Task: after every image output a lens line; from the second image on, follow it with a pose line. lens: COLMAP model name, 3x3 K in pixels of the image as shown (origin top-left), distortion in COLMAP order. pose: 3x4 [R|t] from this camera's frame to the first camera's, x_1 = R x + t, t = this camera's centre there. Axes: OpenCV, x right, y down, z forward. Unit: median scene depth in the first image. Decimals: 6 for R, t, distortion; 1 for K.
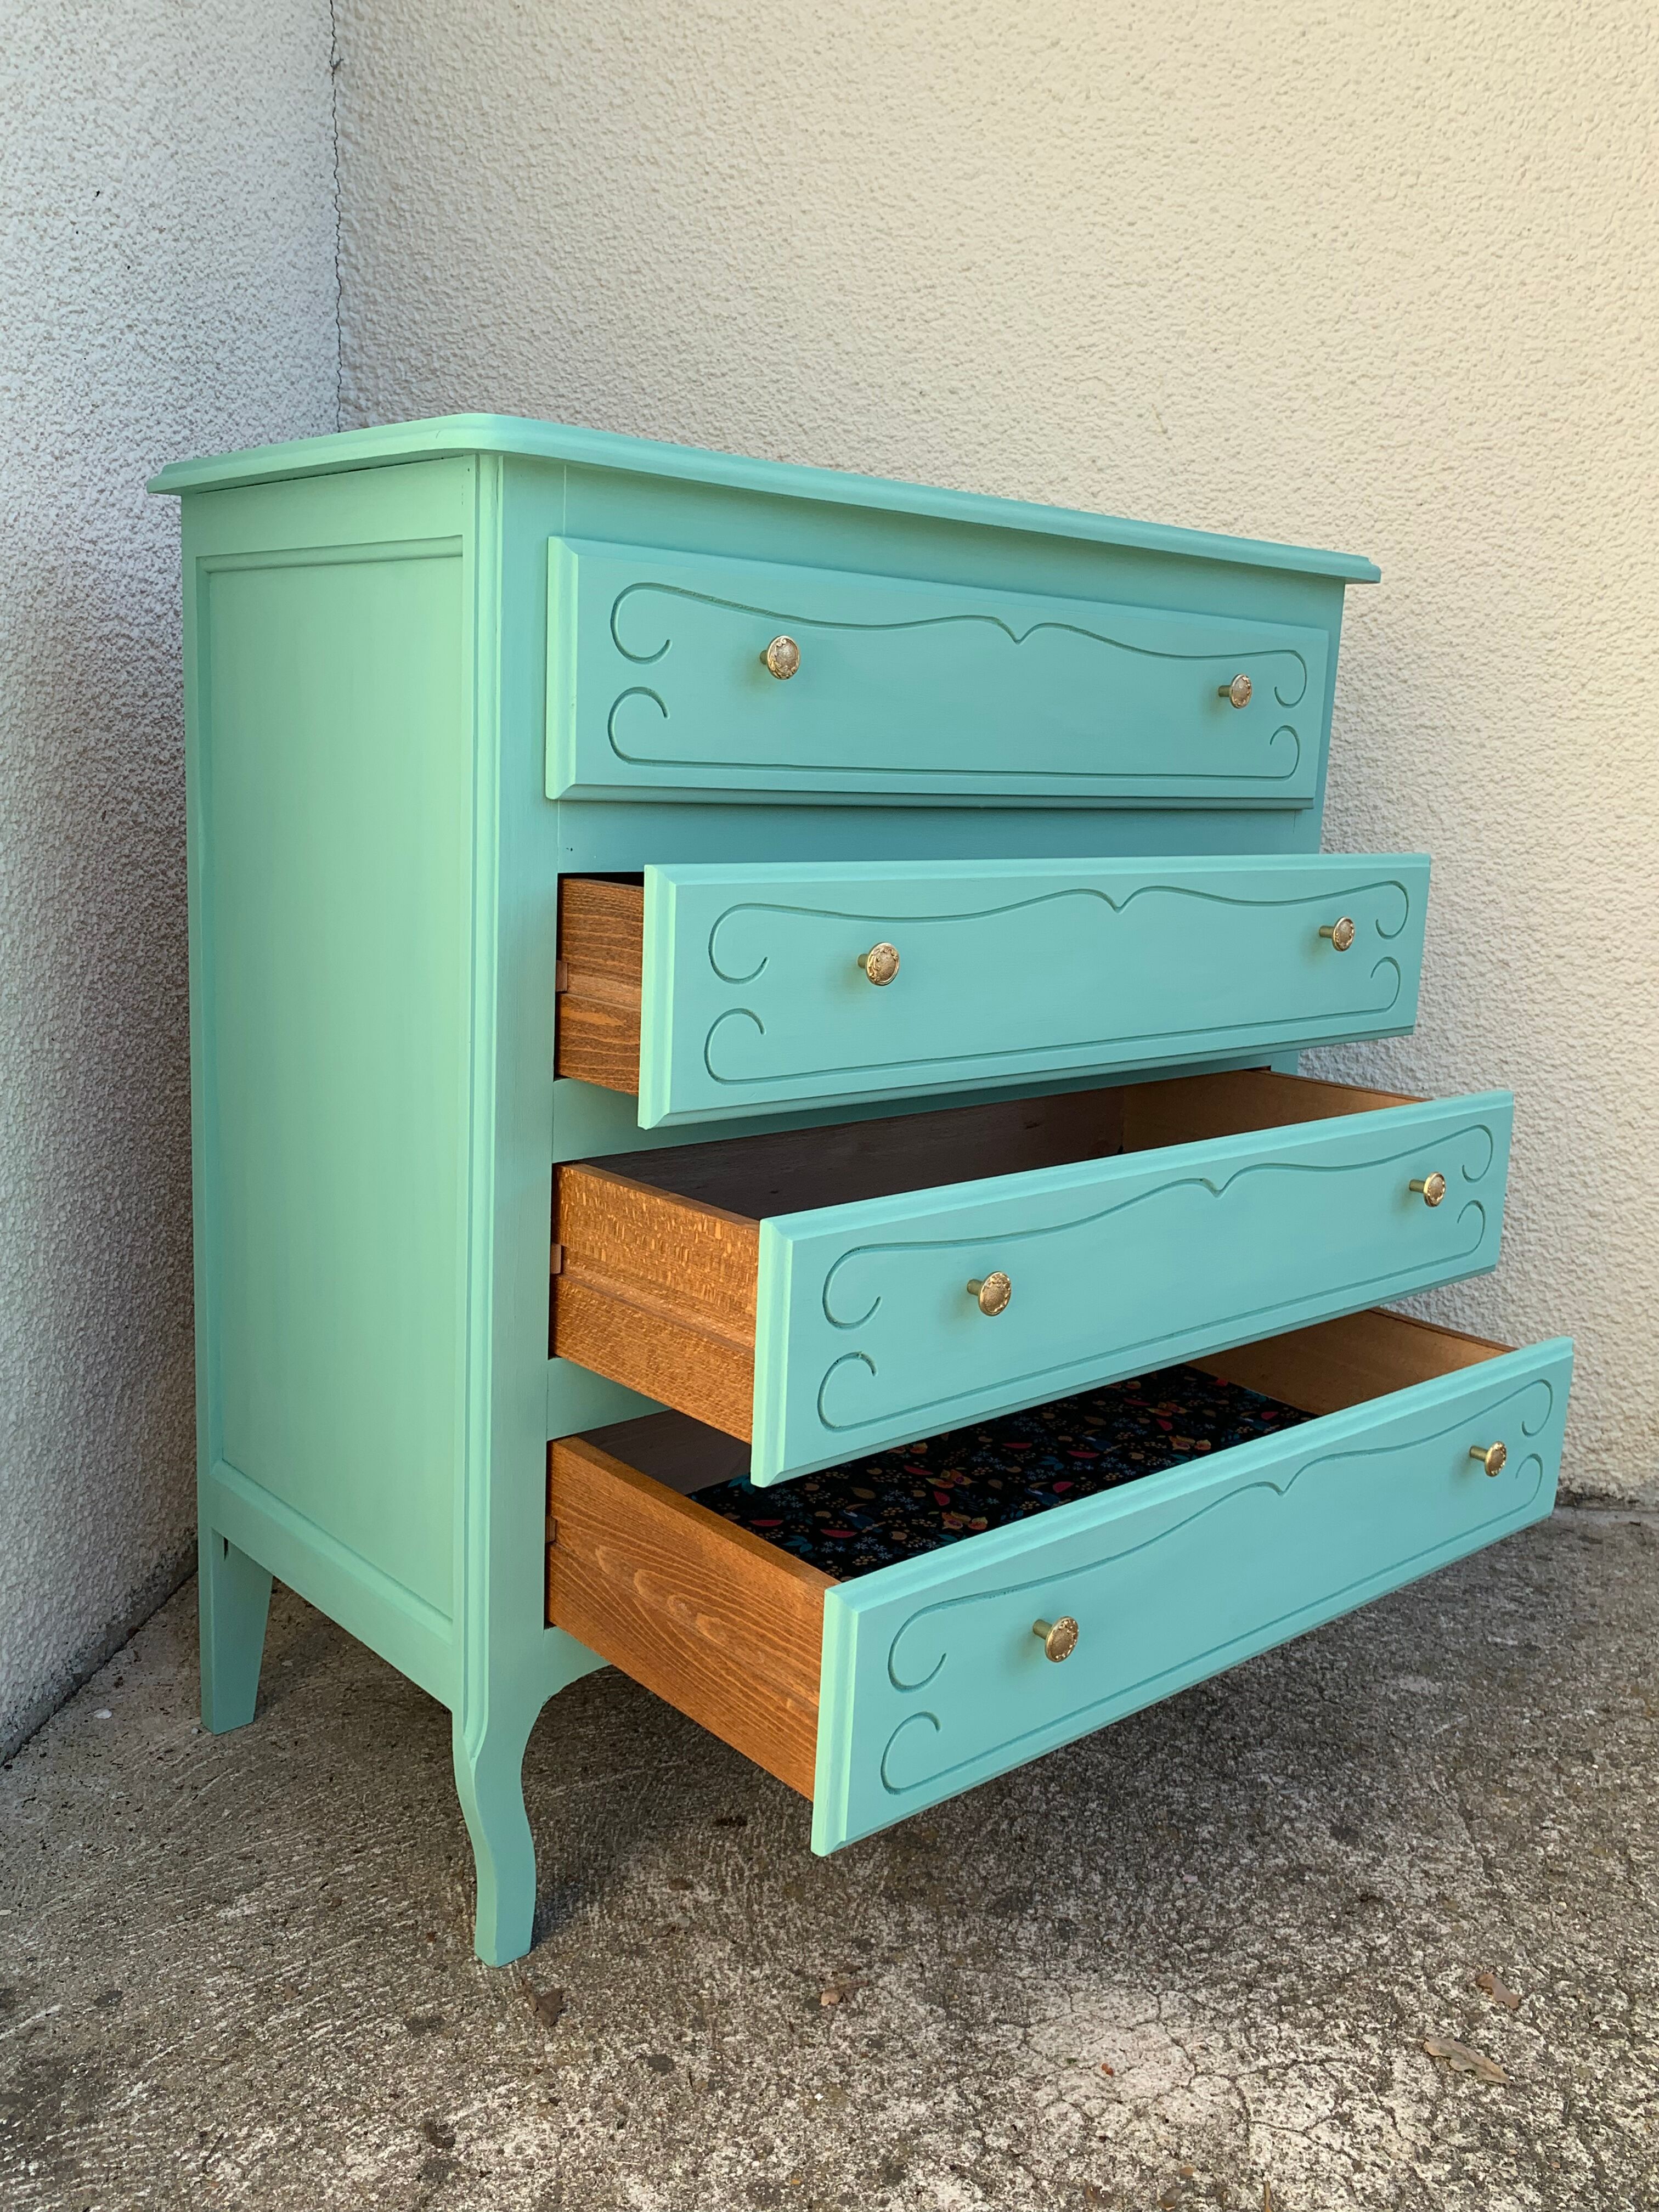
lens RADIAL K [[1909.0, 0, 820.0], [0, 1909.0, 1091.4], [0, 0, 1]] dist [-0.010734, 0.022629]
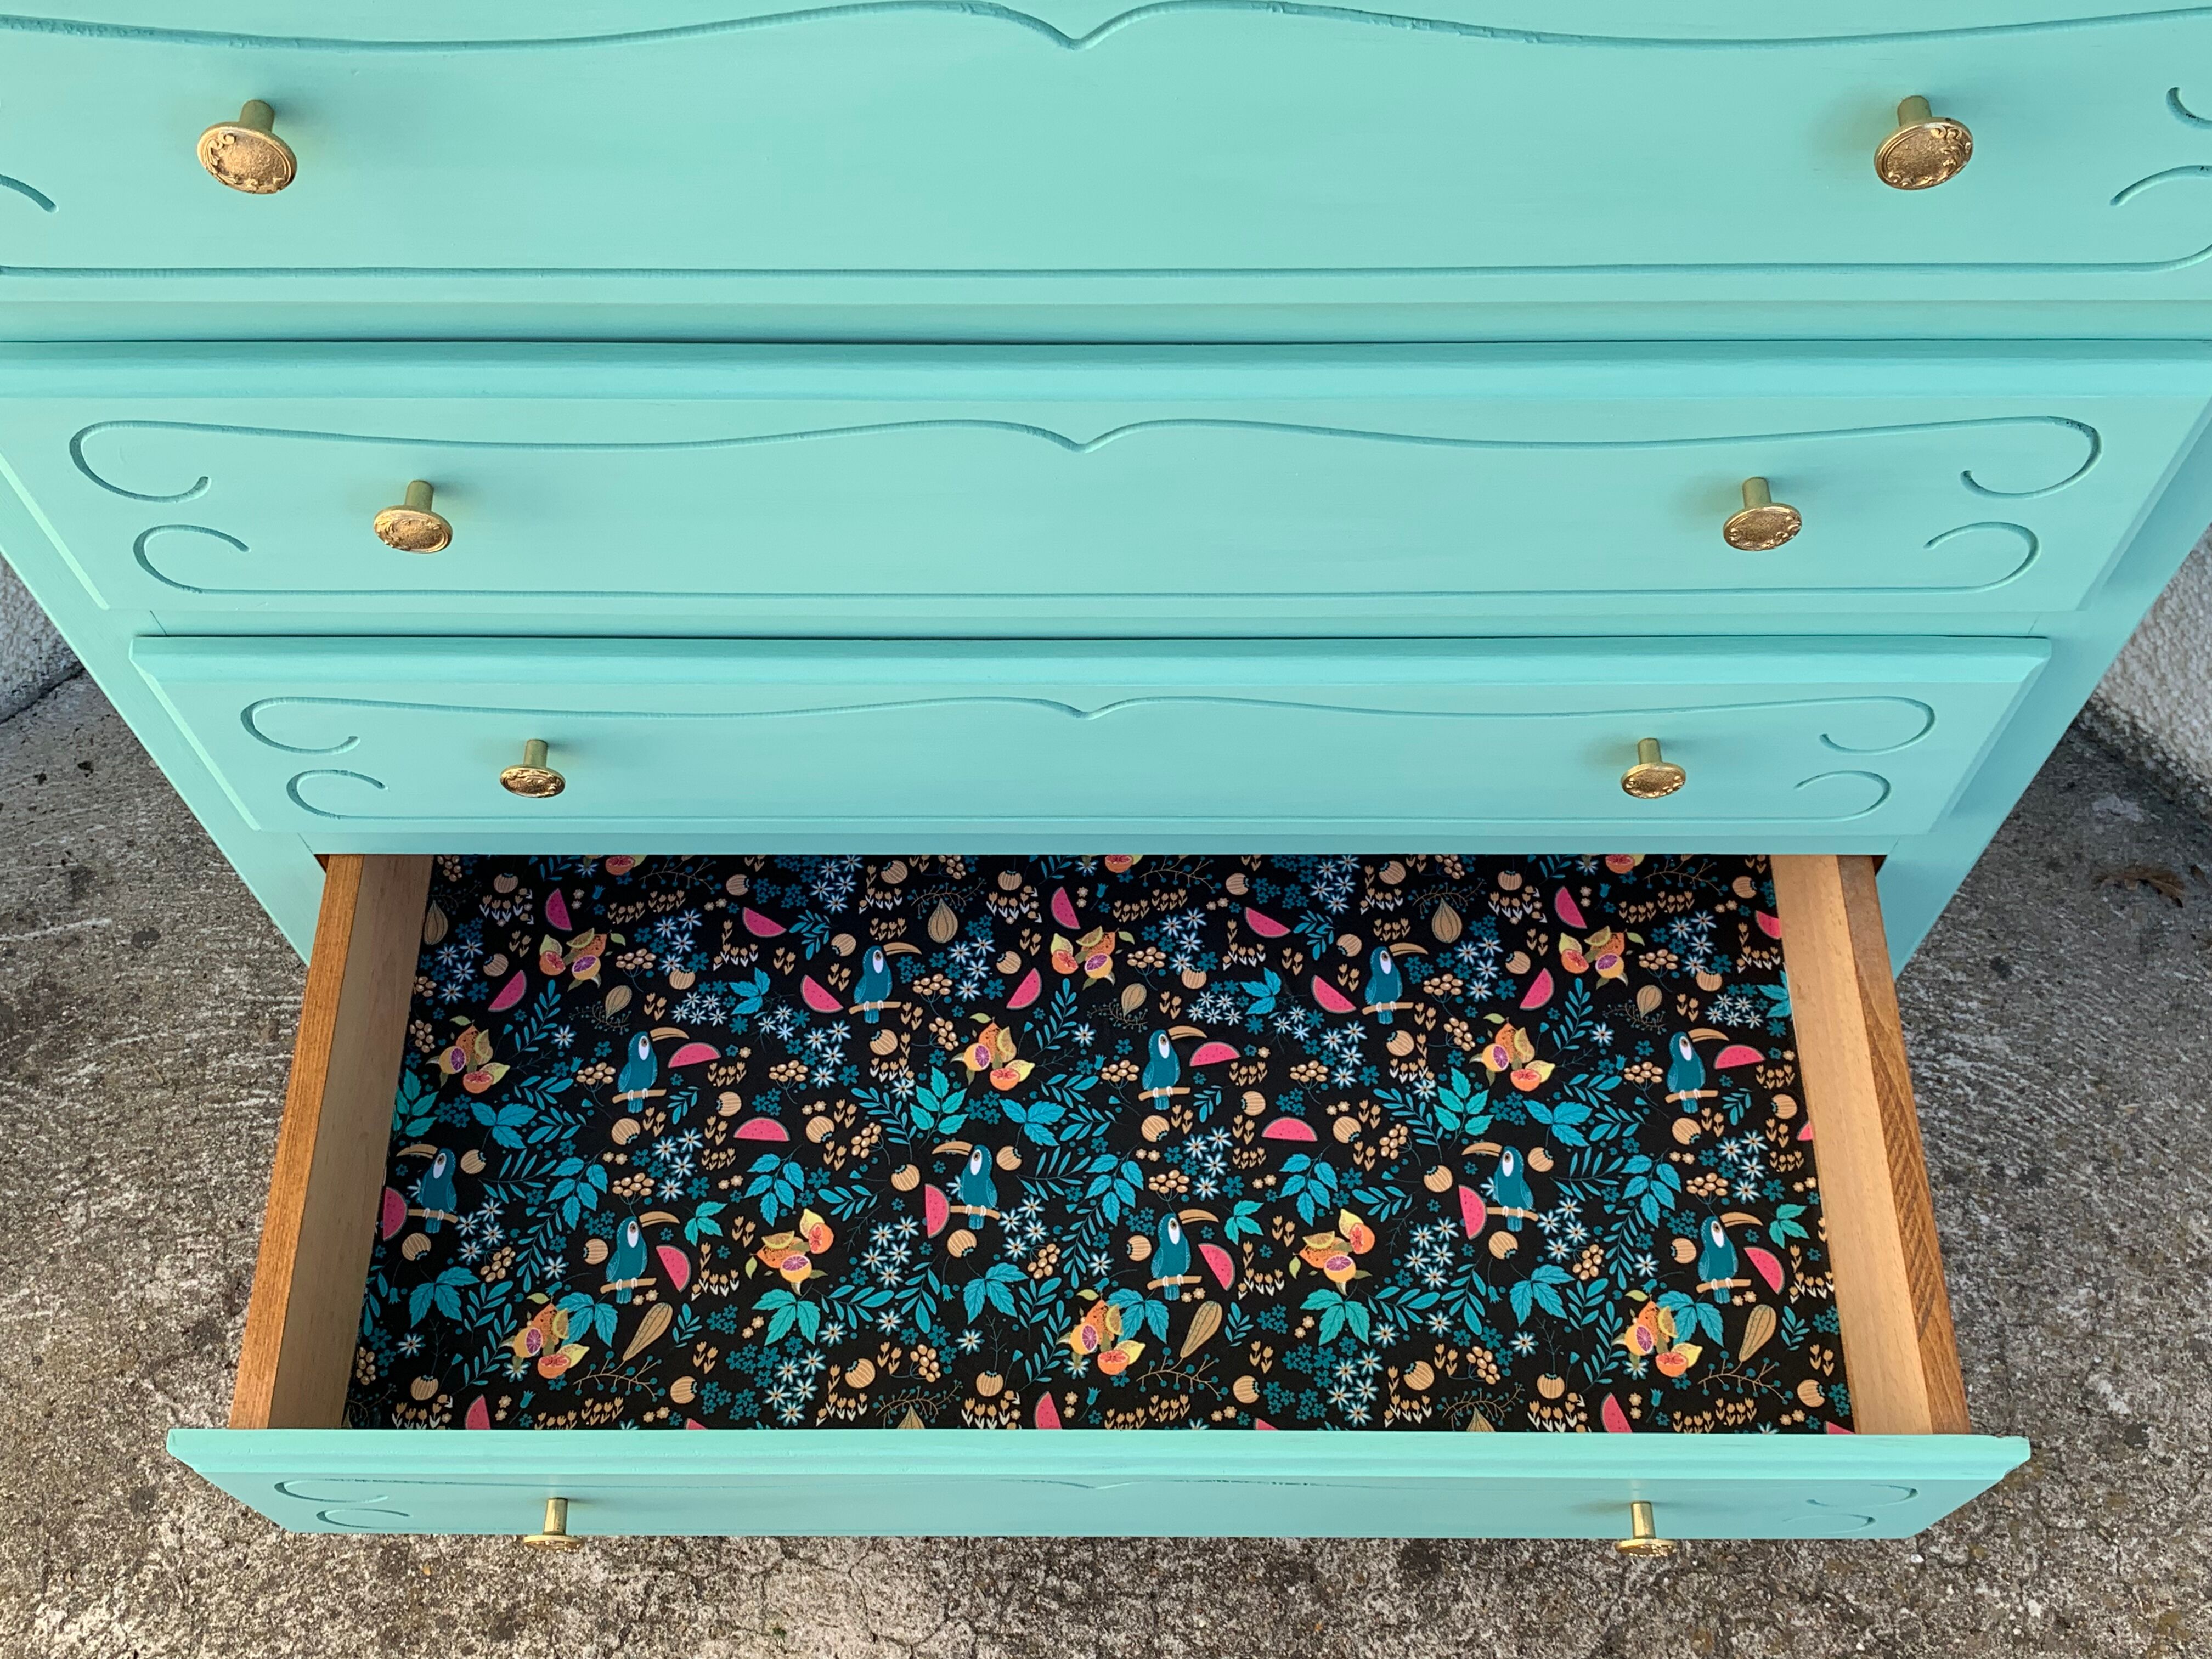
lens RADIAL K [[2291.2, 0, 1104.1], [0, 2291.2, 811.3], [0, 0, 1]] dist [0.052573, -0.132158]
pose [[0.746041, 0.561287, -0.358301, 0.258259], [-0.083099, 0.612339, 0.786216, -0.361162], [0.660695, -0.556775, 0.503472, 0.481452]]
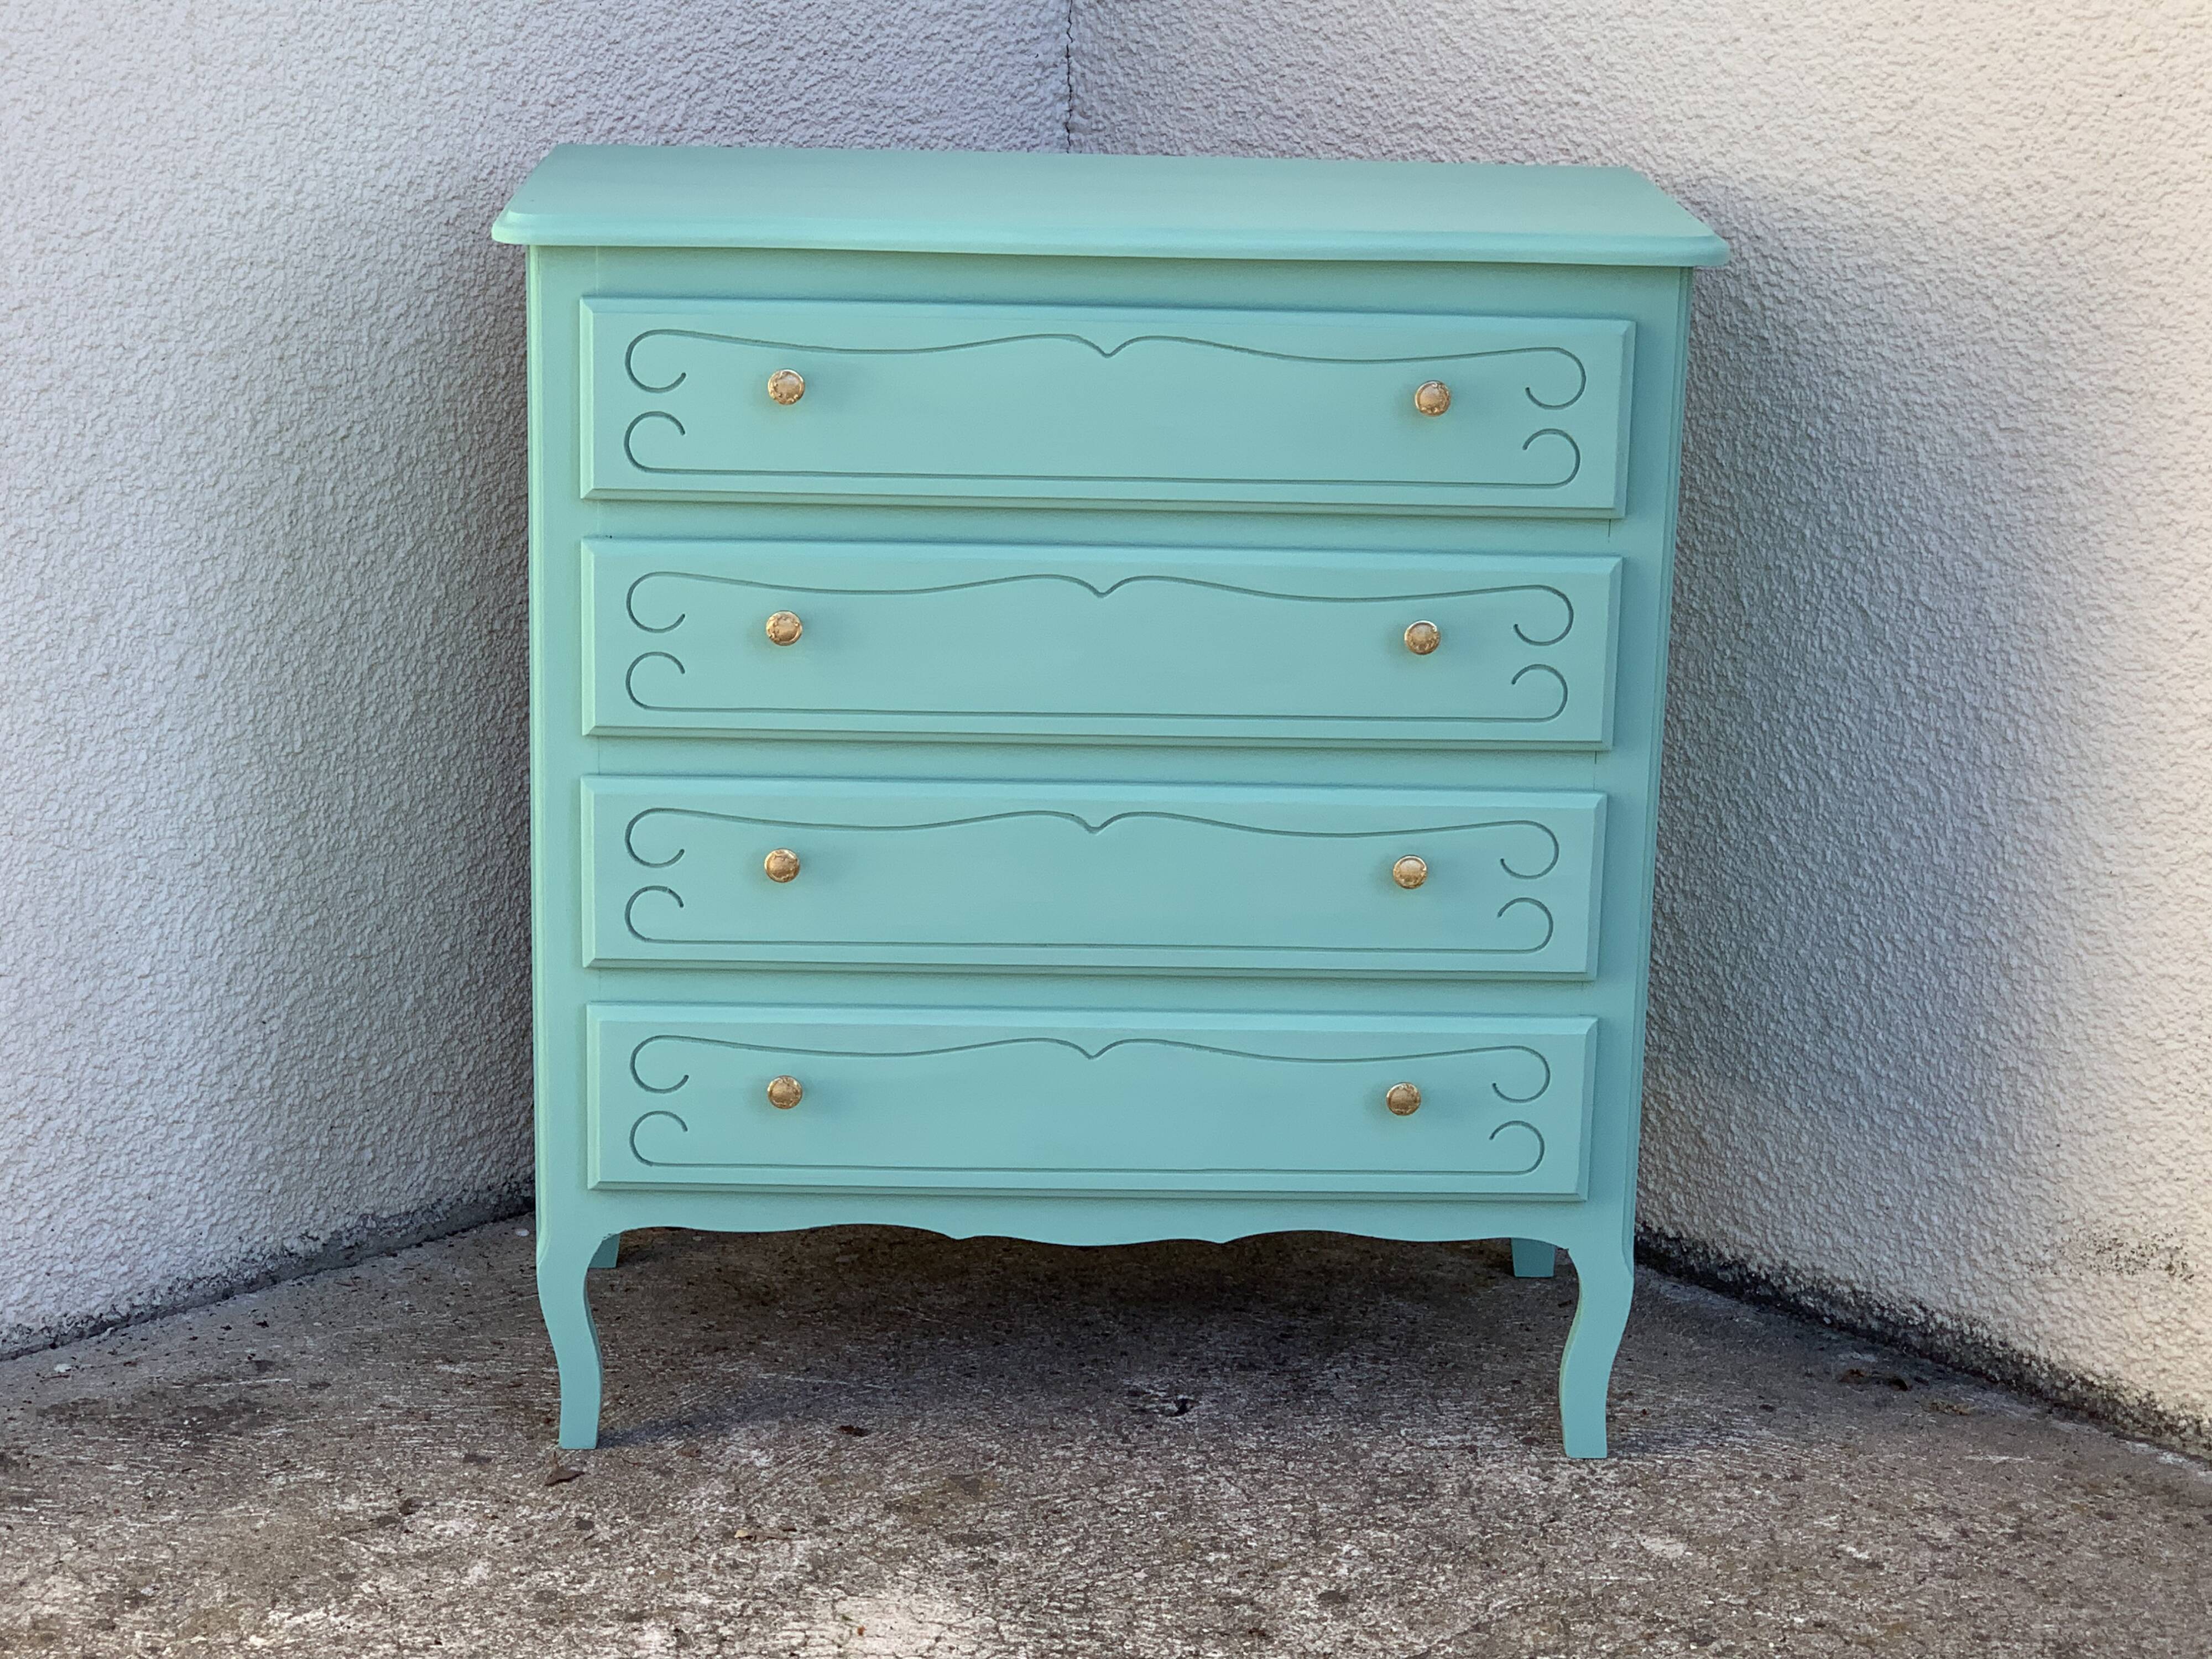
lens RADIAL K [[4239.8, 0, 1076.3], [0, 4239.8, 852.9], [0, 0, 1]] dist [0.010237, 0.657219]
pose [[0.769136, 0.151472, -0.620875, 1.104434], [-0.109017, 0.988364, 0.106077, -0.150444], [0.629719, -0.013902, 0.776699, -0.568363]]
